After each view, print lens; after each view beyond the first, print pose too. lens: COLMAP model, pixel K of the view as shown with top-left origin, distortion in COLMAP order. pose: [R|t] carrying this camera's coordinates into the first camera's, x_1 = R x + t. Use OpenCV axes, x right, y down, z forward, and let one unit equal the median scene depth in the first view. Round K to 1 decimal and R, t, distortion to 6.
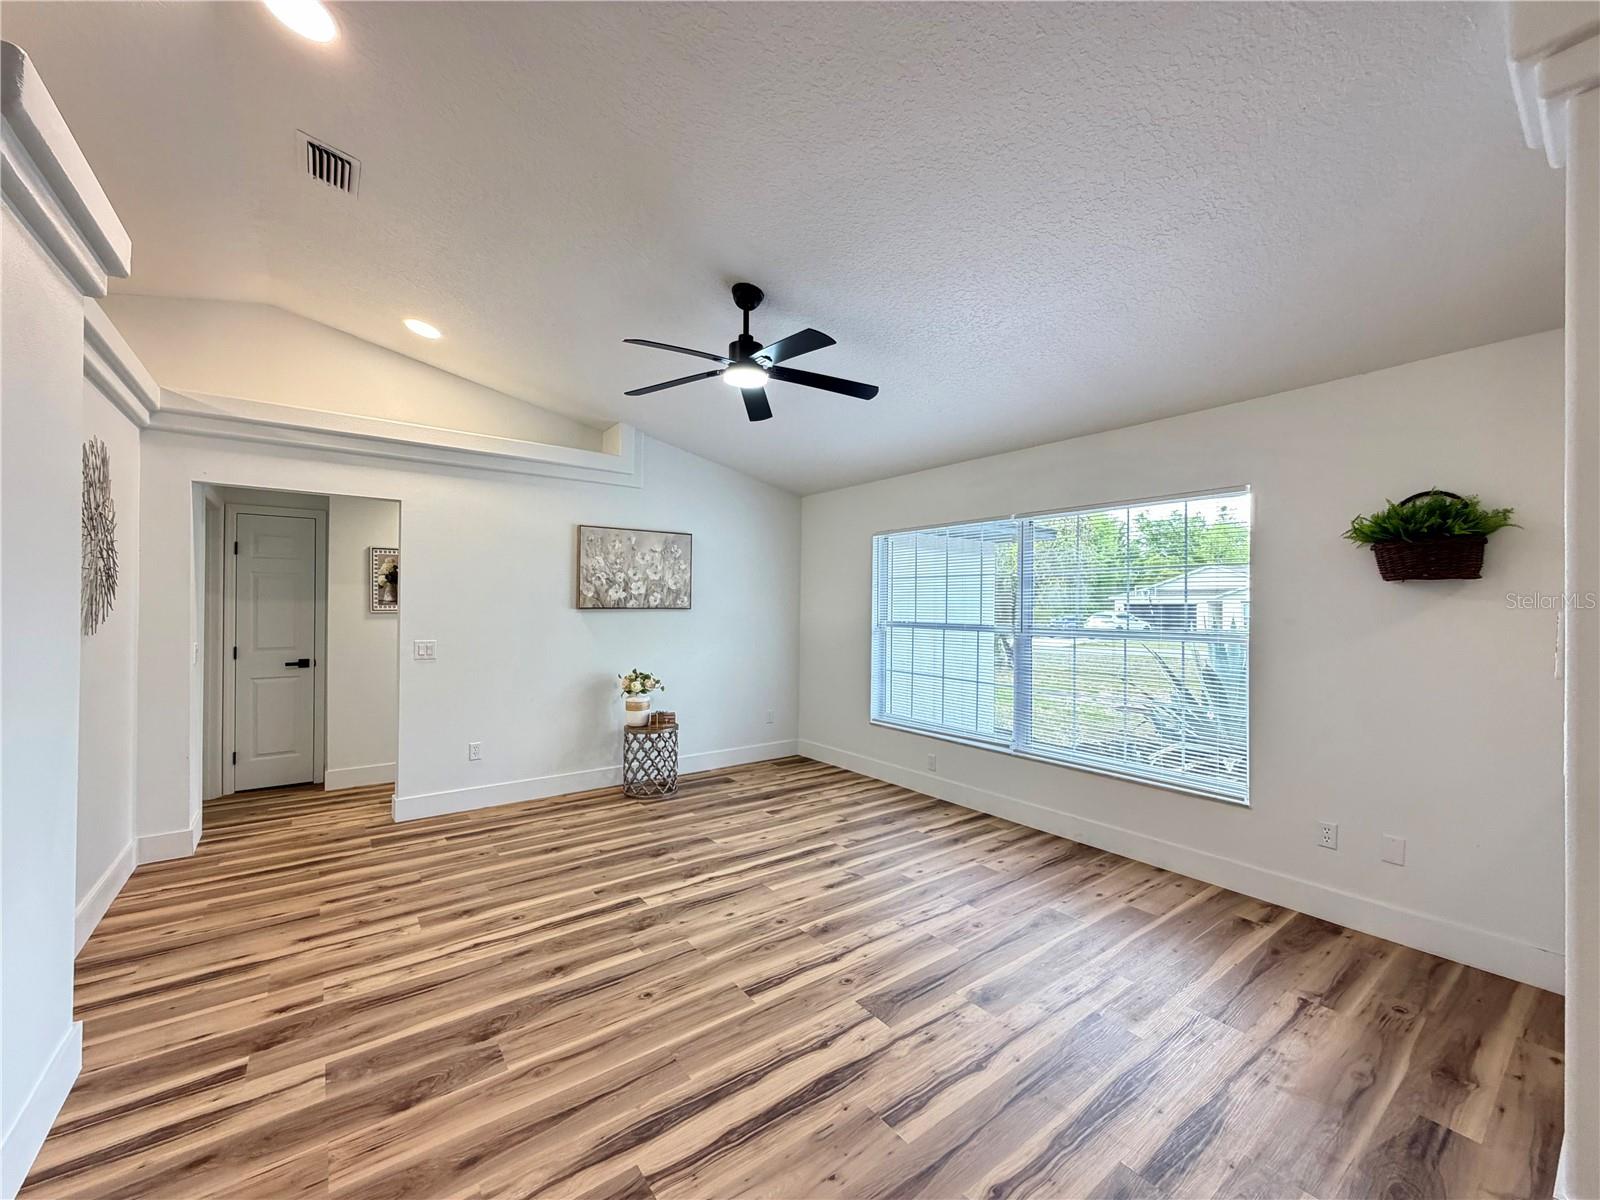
lens RADIAL K [[637.6, 0, 804.4], [0, 637.6, 609.6], [0, 0, 1]] dist [-0.003155, -0.000148]
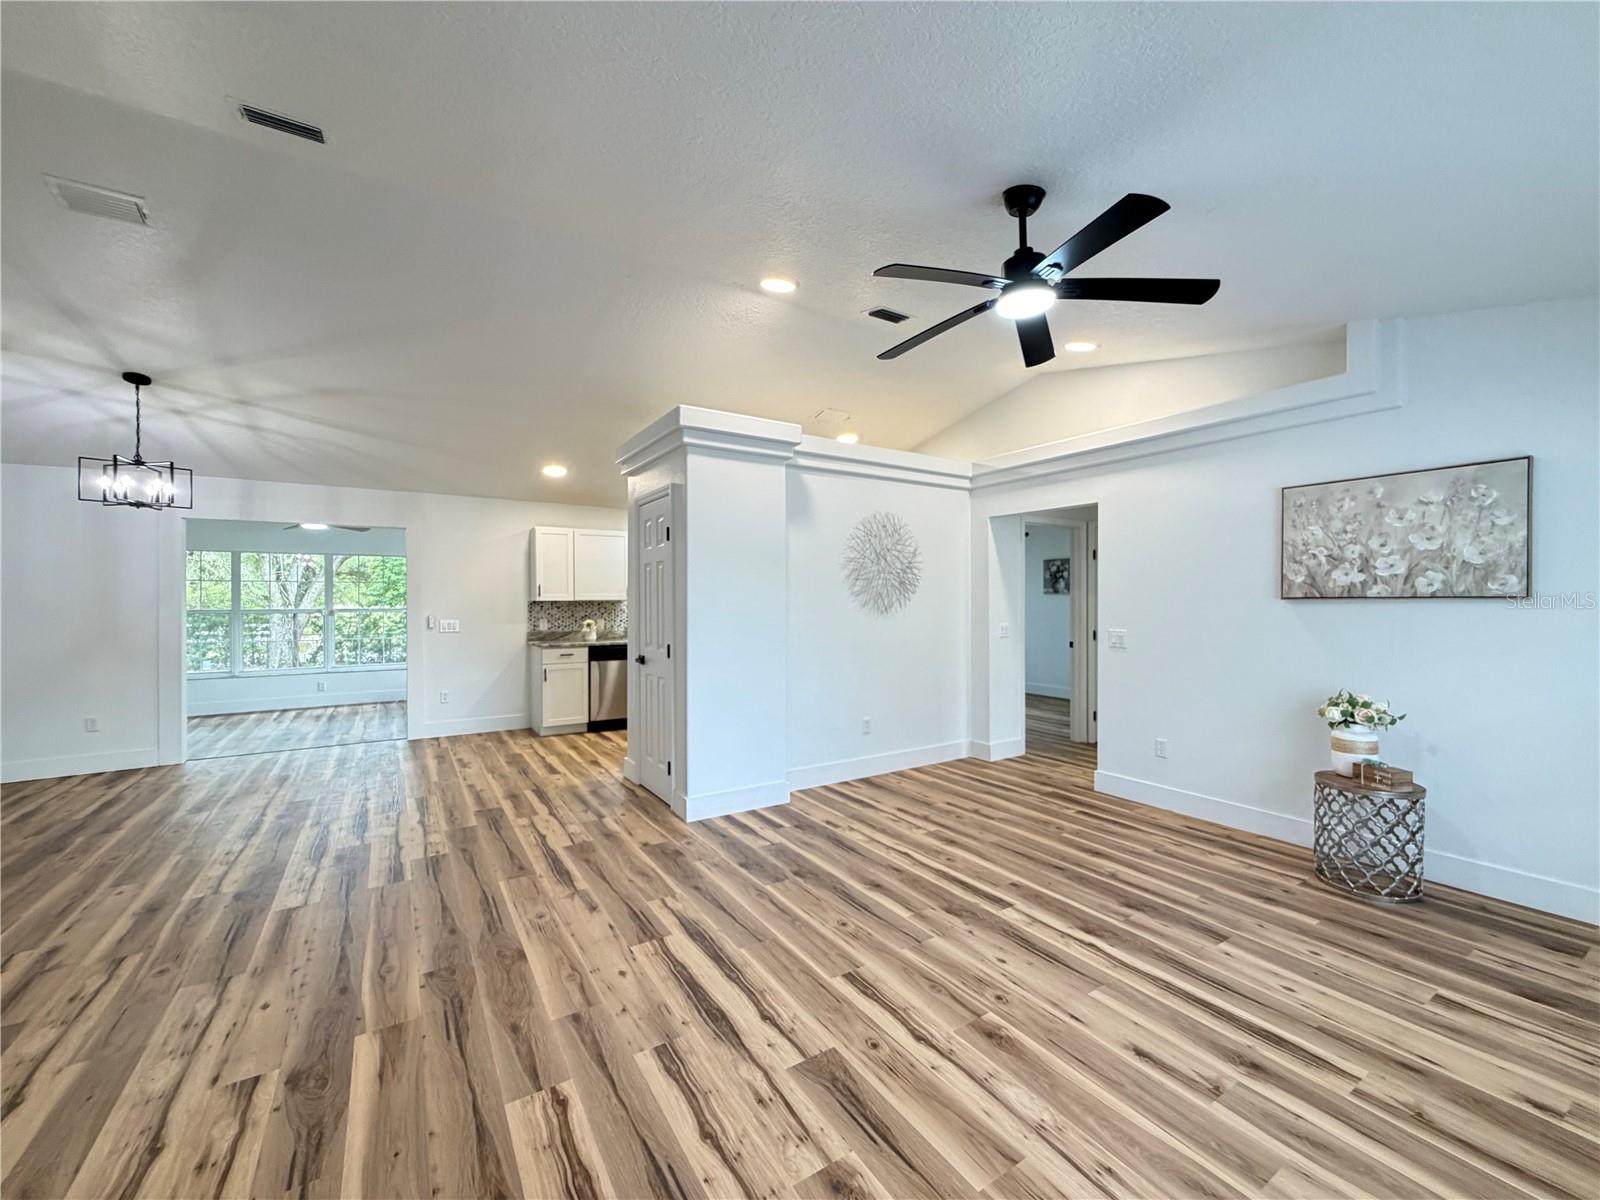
lens RADIAL K [[637.6, 0, 789.8], [0, 637.6, 609.7], [0, 0, 1]] dist [-0.003155, -0.000148]
pose [[-0.092289, 0.007228, -0.995706, 0.673512], [-0.003016, 0.999967, 0.007538, 0.010927], [0.995728, 0.003698, -0.092264, 0.728181]]
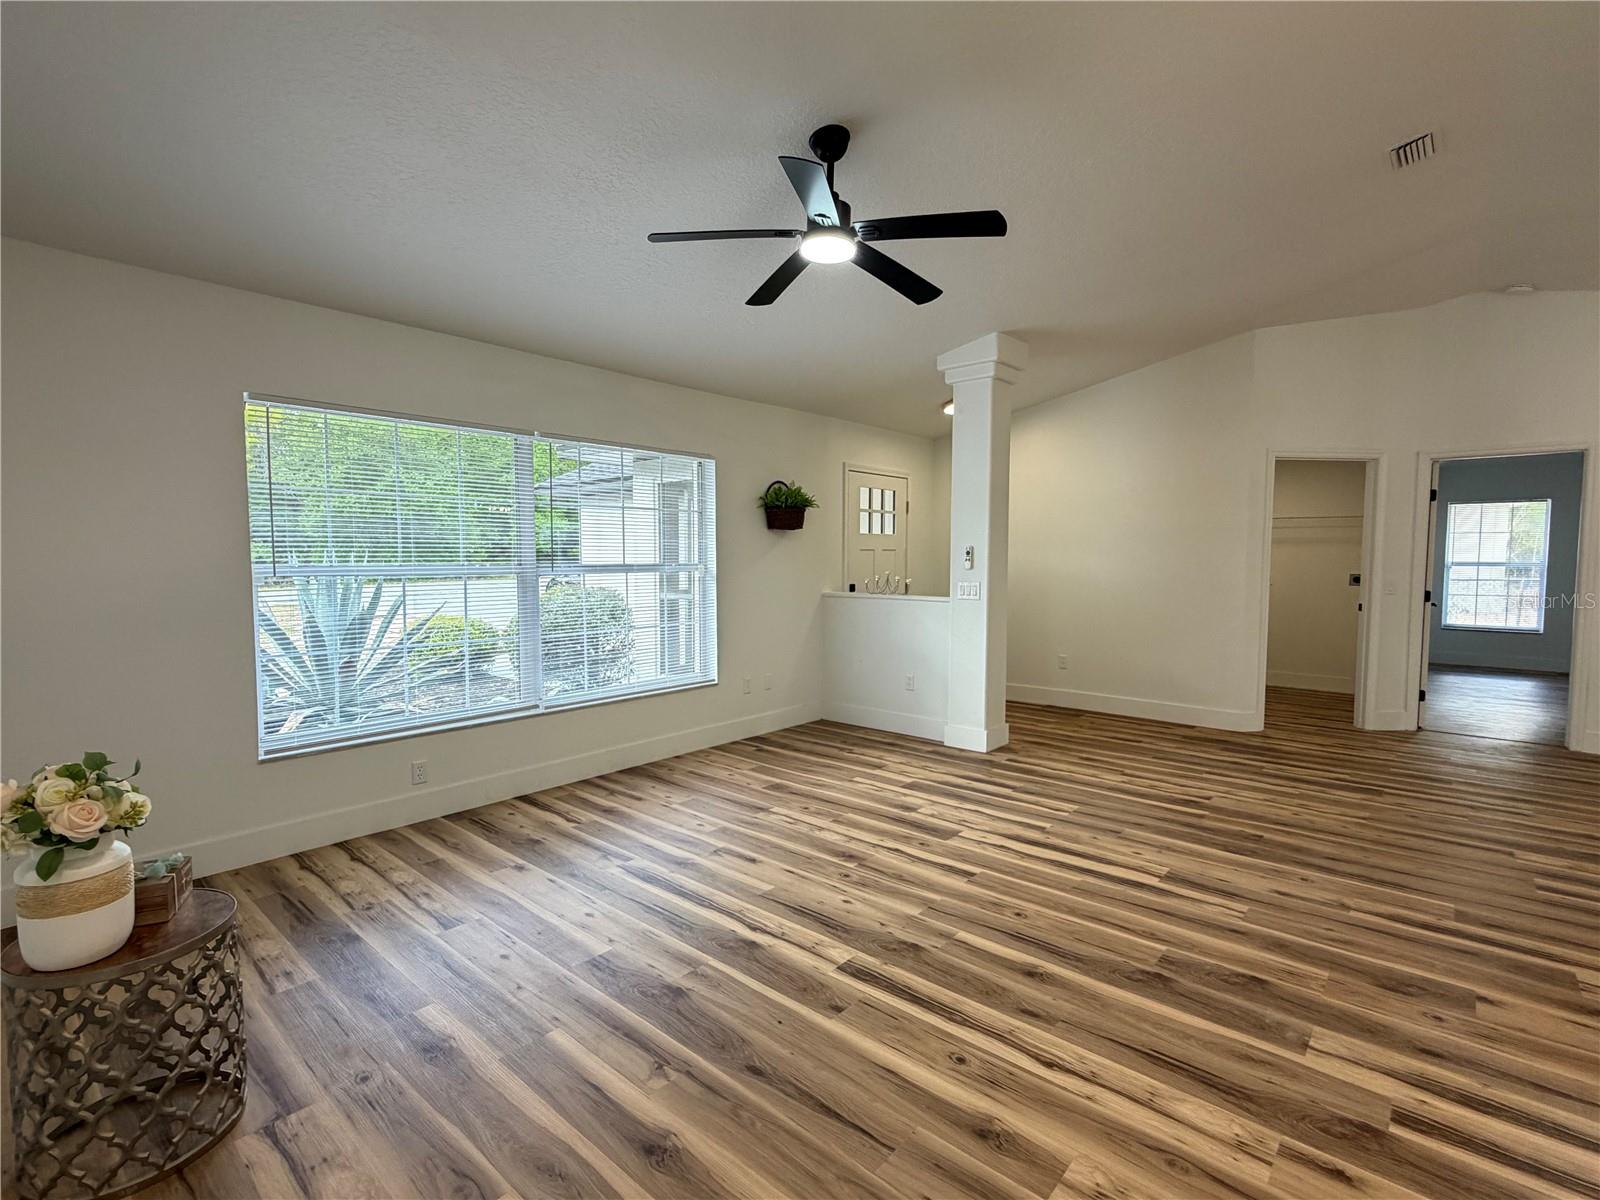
lens RADIAL K [[758.3, 0, 800.1], [0, 758.3, 596.9], [0, 0, 1]] dist [-0.000649, 0.000981]
pose [[-0.204751, -0.063915, 0.976725, -0.972526], [0.000945, 0.997852, 0.065496, 0.005795], [-0.978814, 0.014334, -0.204251, 1.151472]]
